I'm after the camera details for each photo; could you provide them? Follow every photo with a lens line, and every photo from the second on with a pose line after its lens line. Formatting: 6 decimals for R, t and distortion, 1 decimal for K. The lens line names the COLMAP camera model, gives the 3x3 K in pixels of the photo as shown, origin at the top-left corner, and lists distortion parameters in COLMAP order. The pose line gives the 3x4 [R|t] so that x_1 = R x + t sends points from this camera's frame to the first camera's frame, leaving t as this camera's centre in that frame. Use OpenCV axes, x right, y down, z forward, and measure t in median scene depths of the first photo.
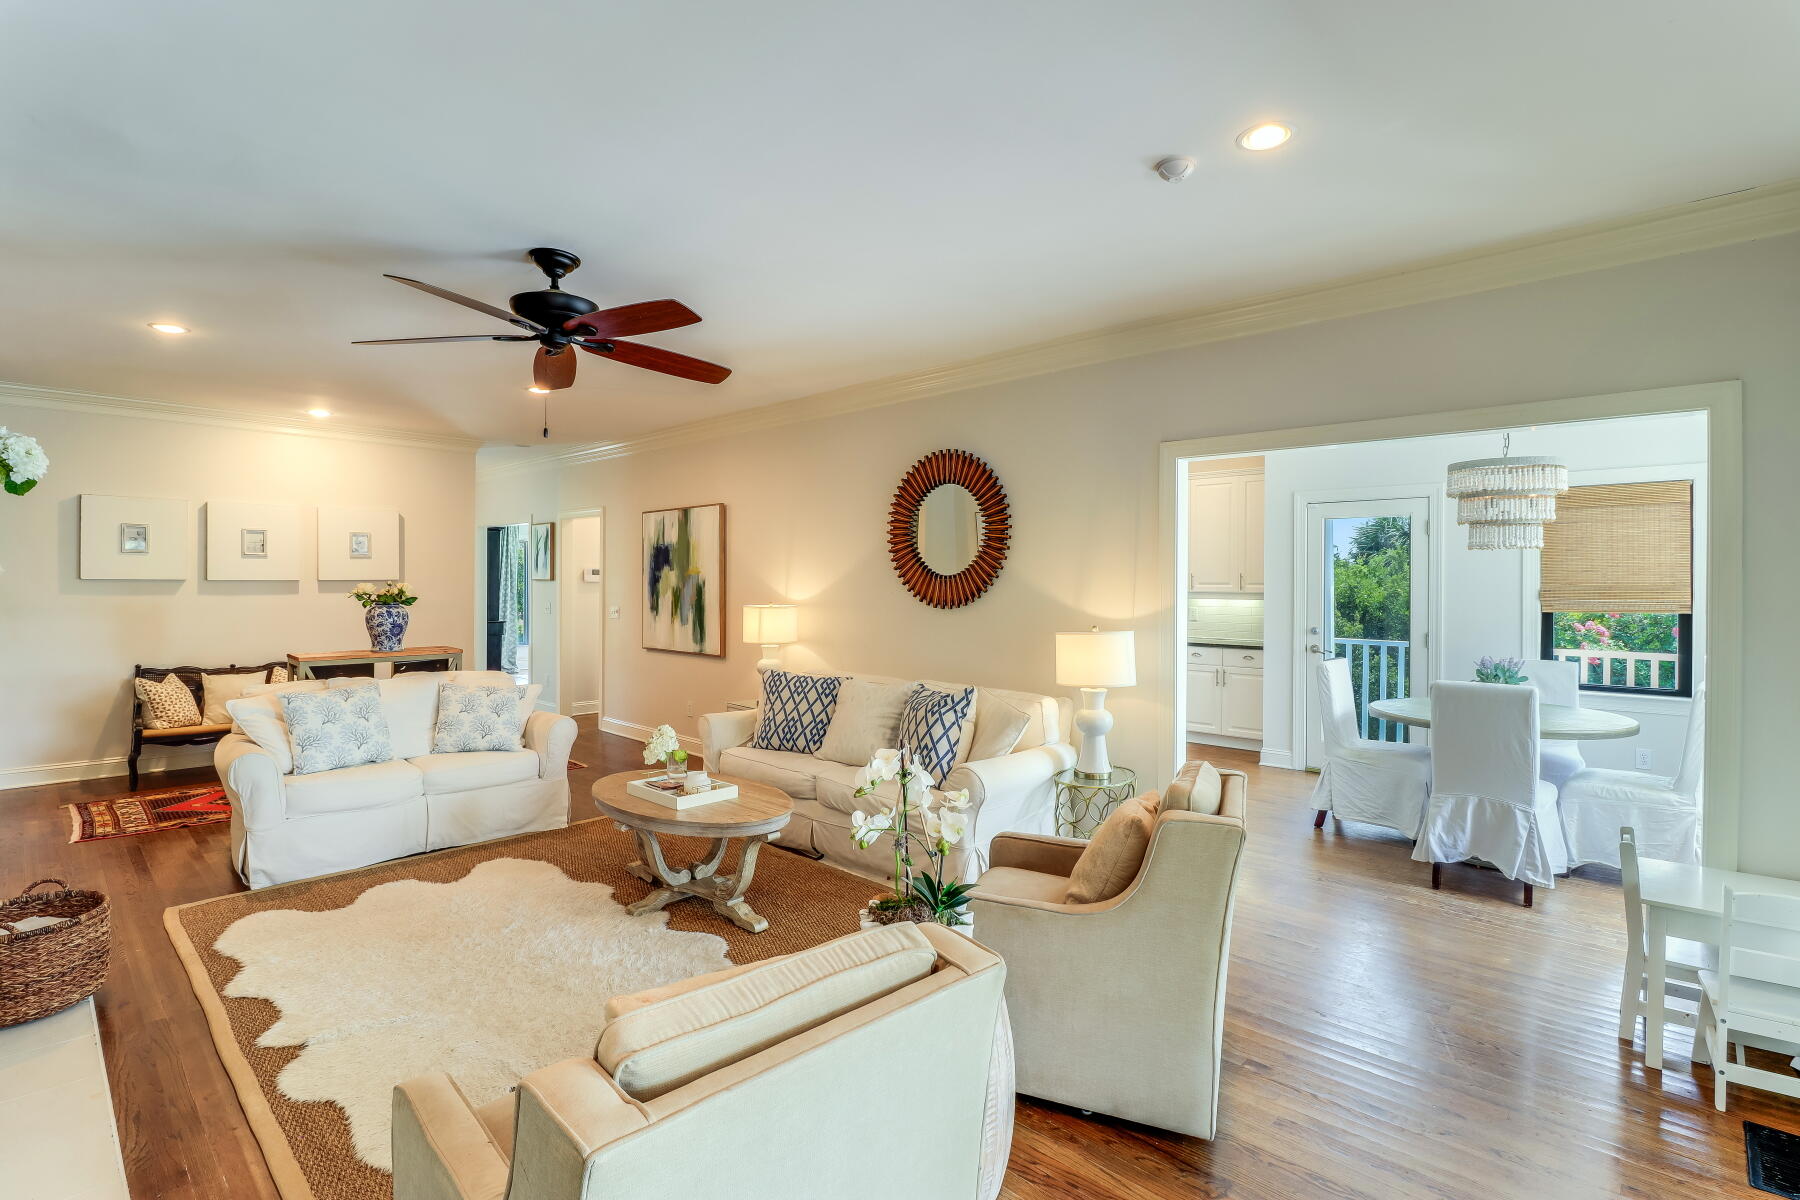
lens RADIAL K [[850.2, 0, 895.4], [0, 850.2, 583.4], [0, 0, 1]] dist [-0.003338, -0.009784]
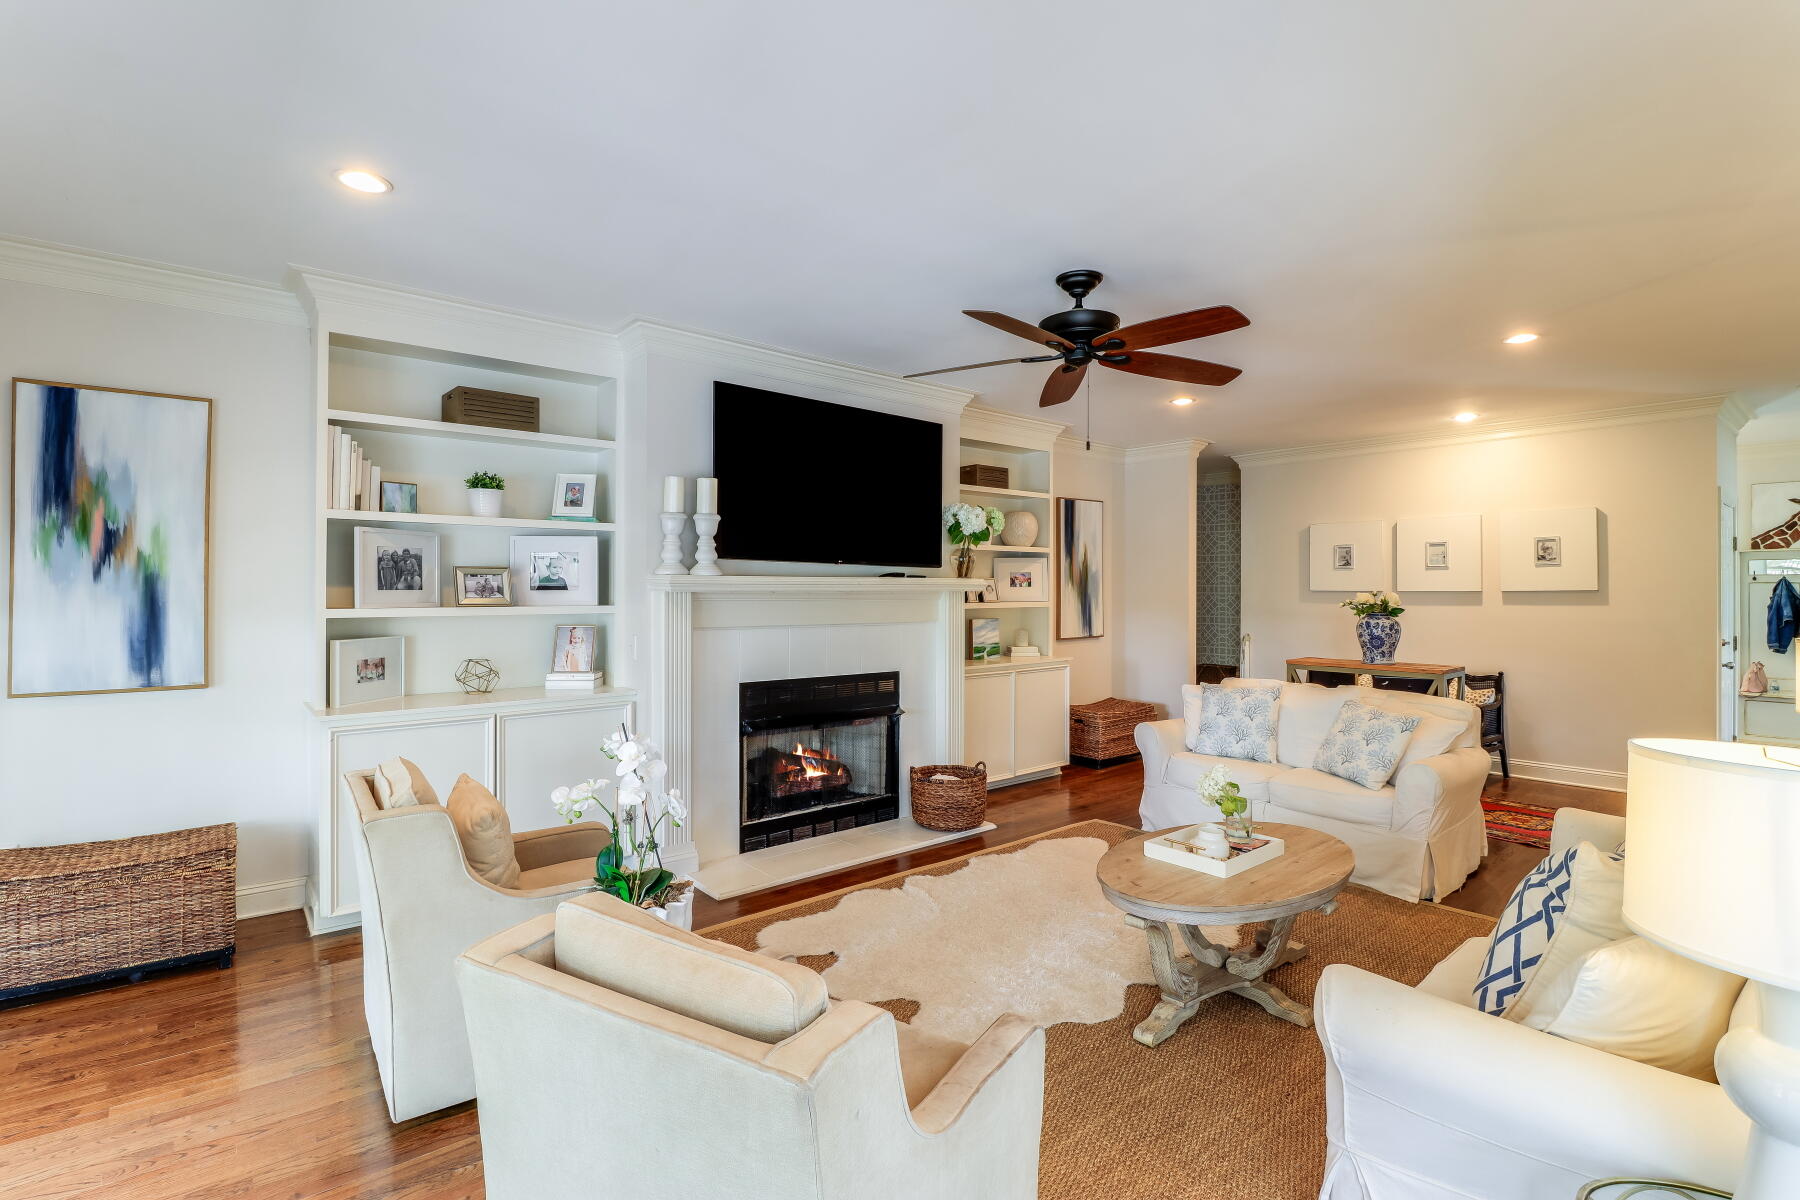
lens RADIAL K [[850.2, 0, 895.4], [0, 850.2, 583.4], [0, 0, 1]] dist [-0.003338, -0.009784]
pose [[-0.111061, -0.009258, -0.993770, 0.423546], [-0.011349, 0.999903, -0.008047, 0.002851], [0.993749, 0.010385, -0.111156, 0.575765]]
